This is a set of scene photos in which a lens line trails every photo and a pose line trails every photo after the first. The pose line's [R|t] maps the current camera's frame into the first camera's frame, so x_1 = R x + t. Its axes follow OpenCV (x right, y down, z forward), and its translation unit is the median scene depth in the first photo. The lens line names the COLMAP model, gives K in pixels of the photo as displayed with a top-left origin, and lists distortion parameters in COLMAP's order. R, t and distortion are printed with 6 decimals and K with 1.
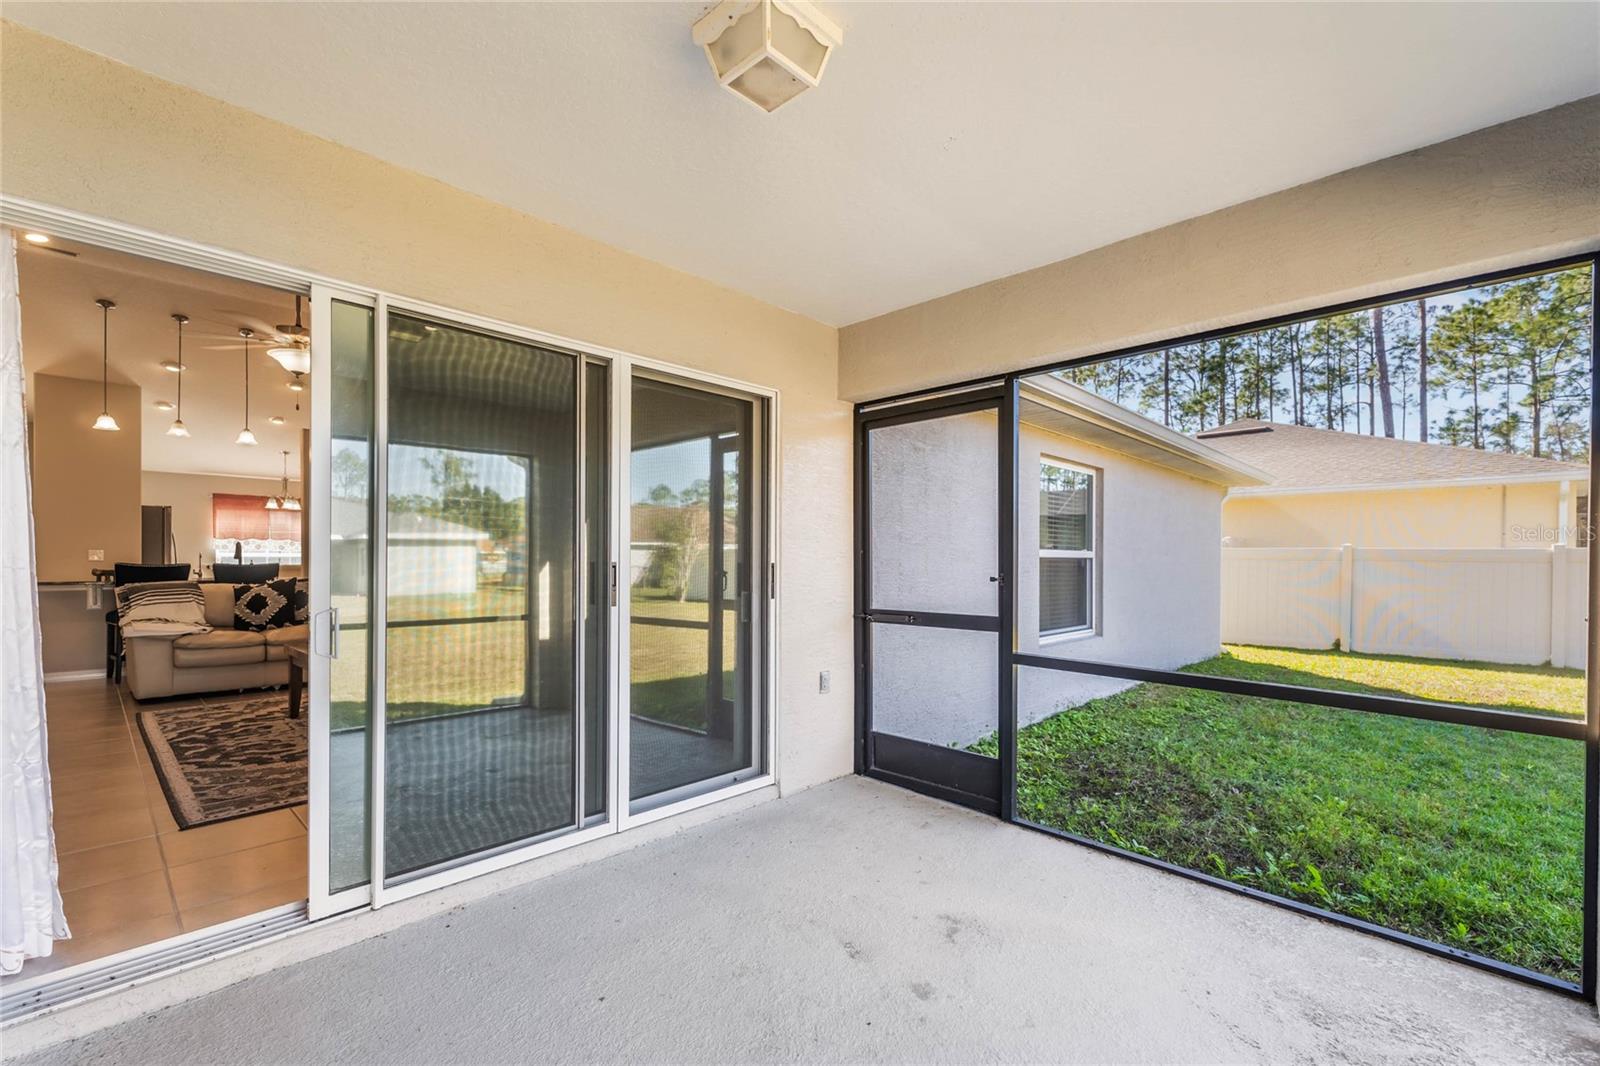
lens RADIAL K [[685.5, 0, 803.5], [0, 685.5, 563.9], [0, 0, 1]] dist [0.002703, -0.000696]
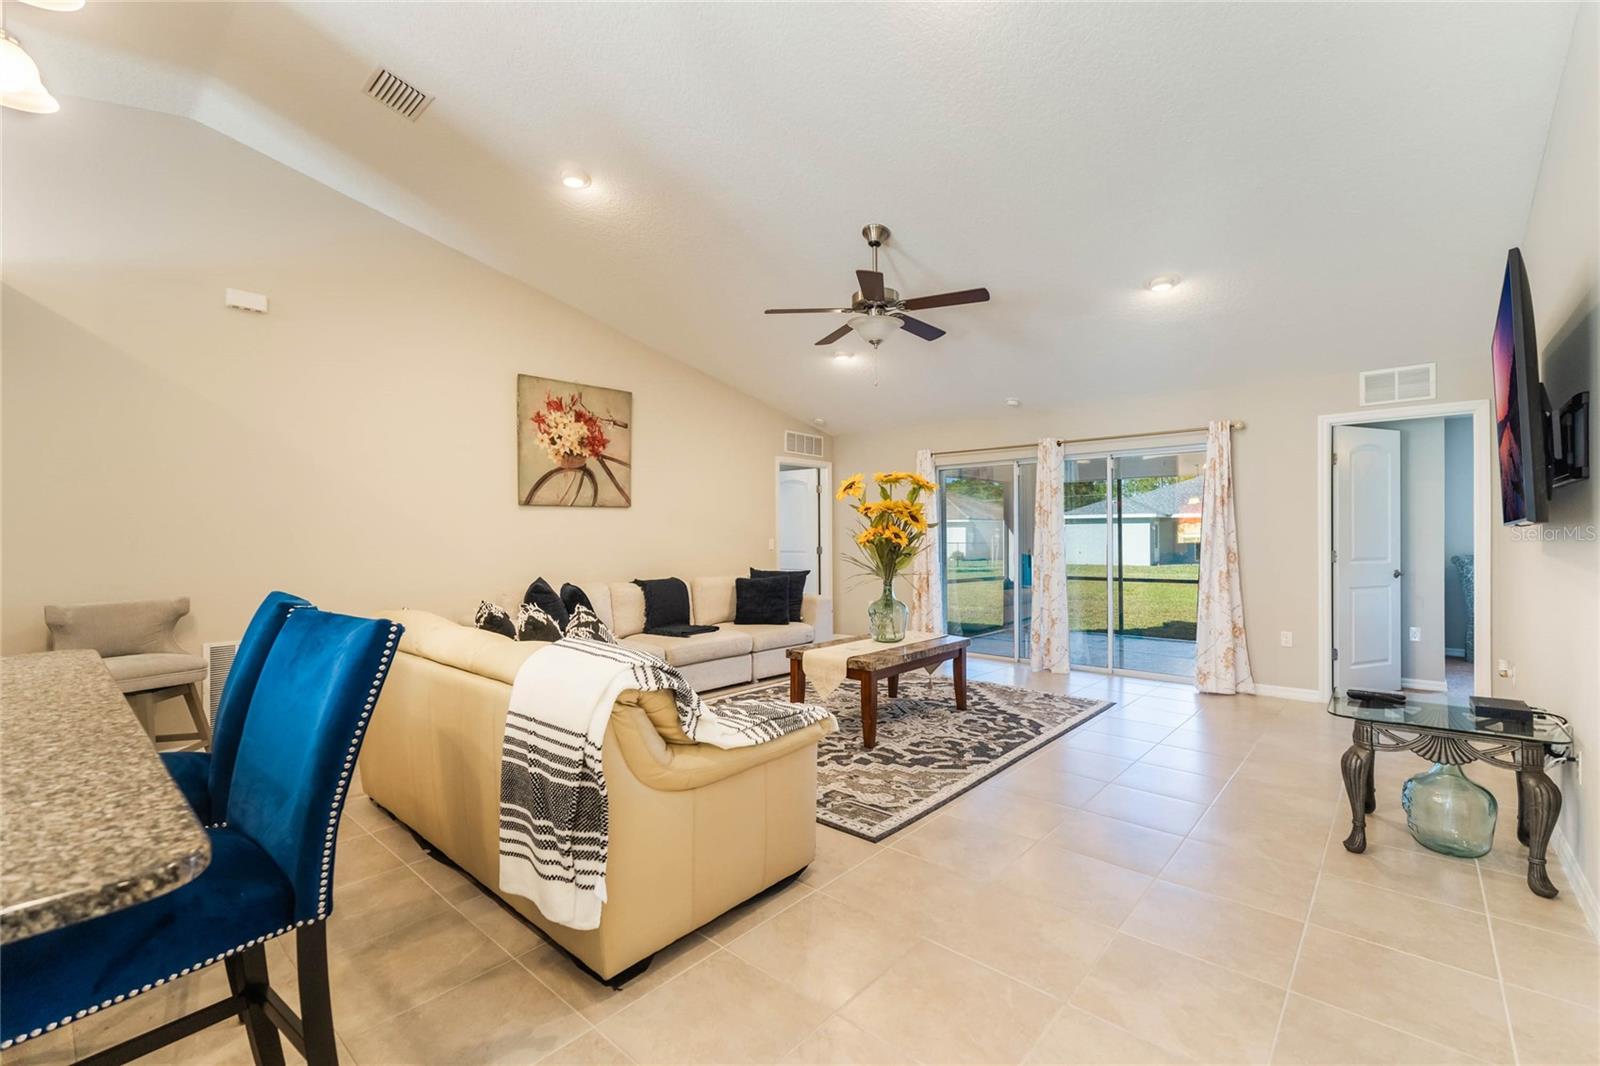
lens RADIAL K [[685.5, 0, 806.7], [0, 685.5, 536.5], [0, 0, 1]] dist [0.002703, -0.000696]
pose [[-0.039297, -0.007561, 0.999199, -1.278732], [0.004624, 0.999959, 0.007749, -0.032199], [-0.999217, 0.004925, -0.039260, 0.901066]]
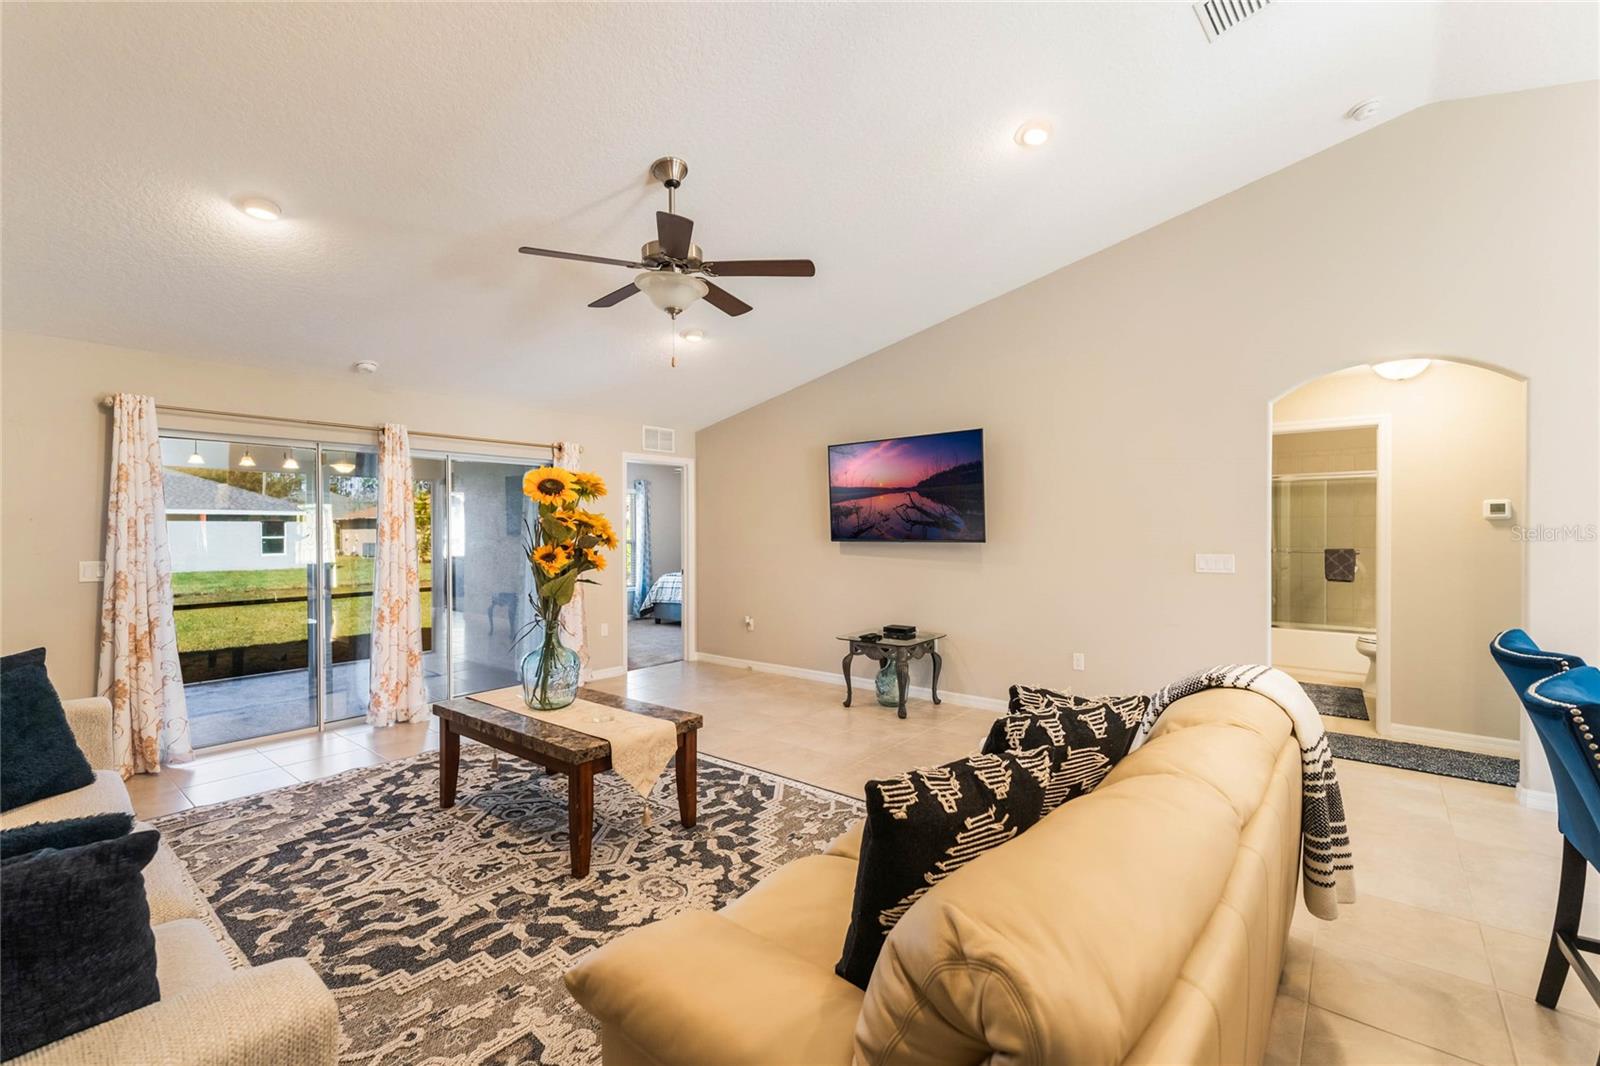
lens RADIAL K [[685.5, 0, 807.7], [0, 685.5, 531.2], [0, 0, 1]] dist [0.002703, -0.000696]
pose [[-0.996625, -0.003620, -0.082009, -0.650819], [-0.003911, 0.999987, 0.003391, -0.050219], [0.081995, 0.003700, -0.996626, 1.353663]]
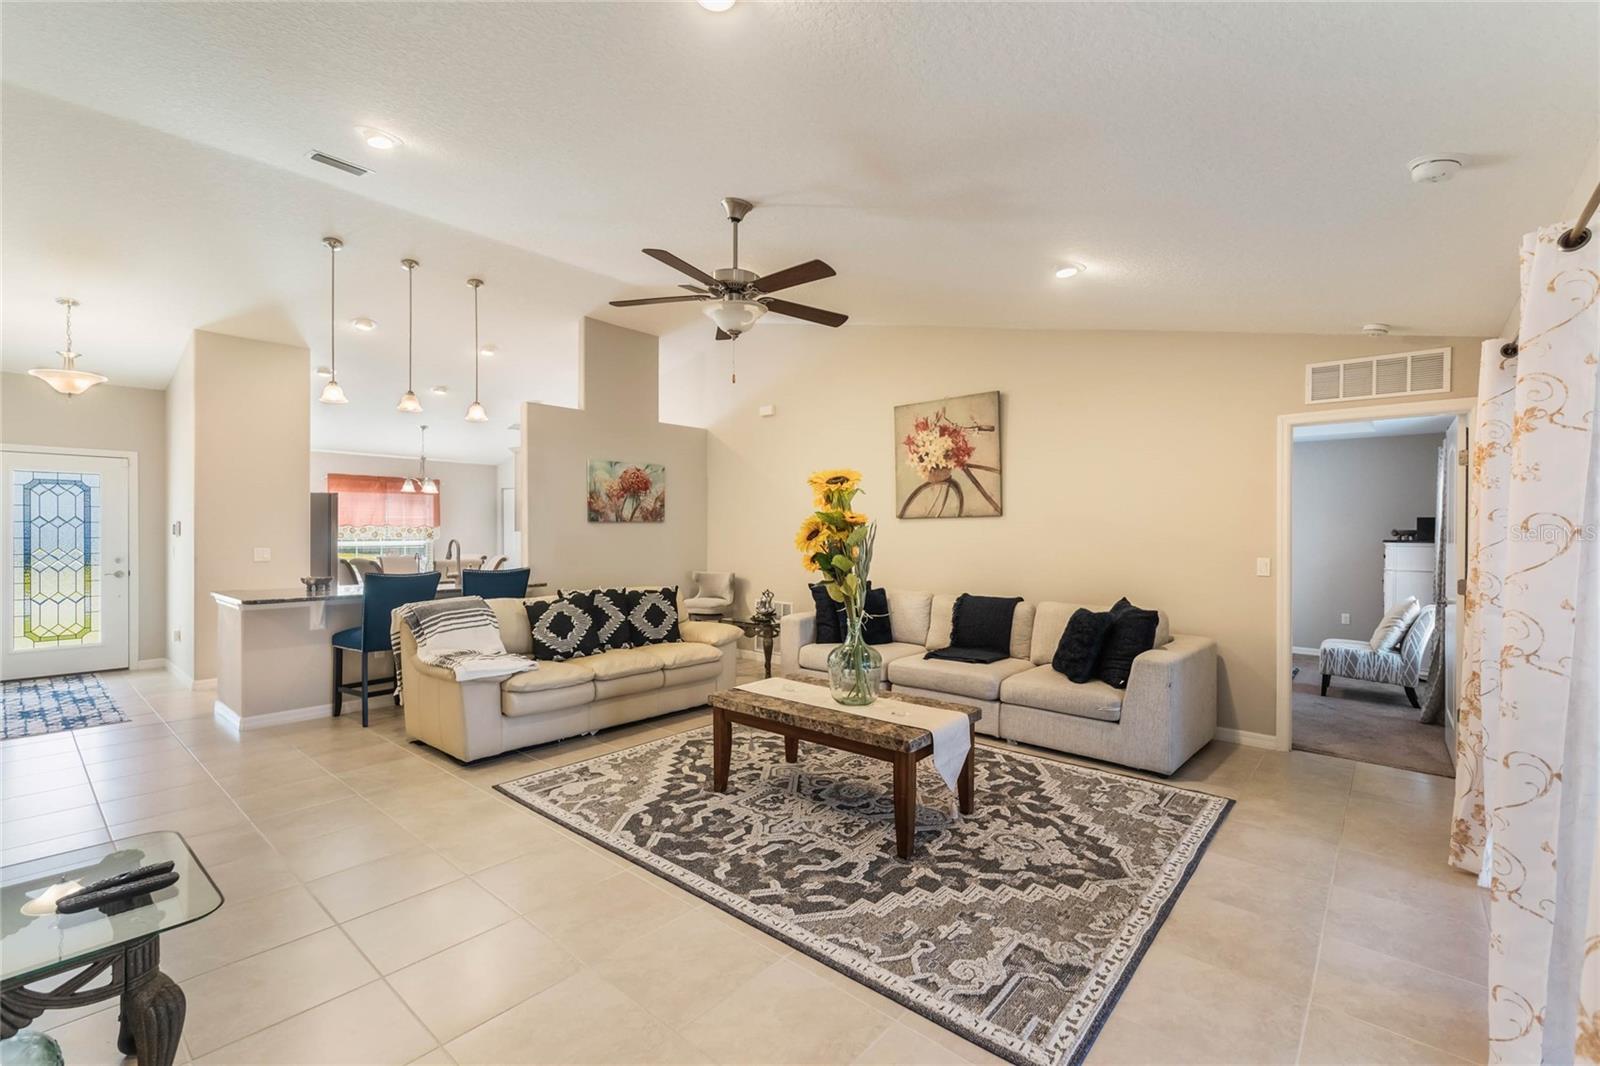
lens RADIAL K [[685.5, 0, 807.4], [0, 685.5, 534.7], [0, 0, 1]] dist [0.002703, -0.000696]
pose [[0.998659, -0.005179, 0.051516, -0.556012], [0.005075, 0.999985, 0.002158, -0.046675], [-0.051526, -0.001894, 0.998670, 0.200034]]
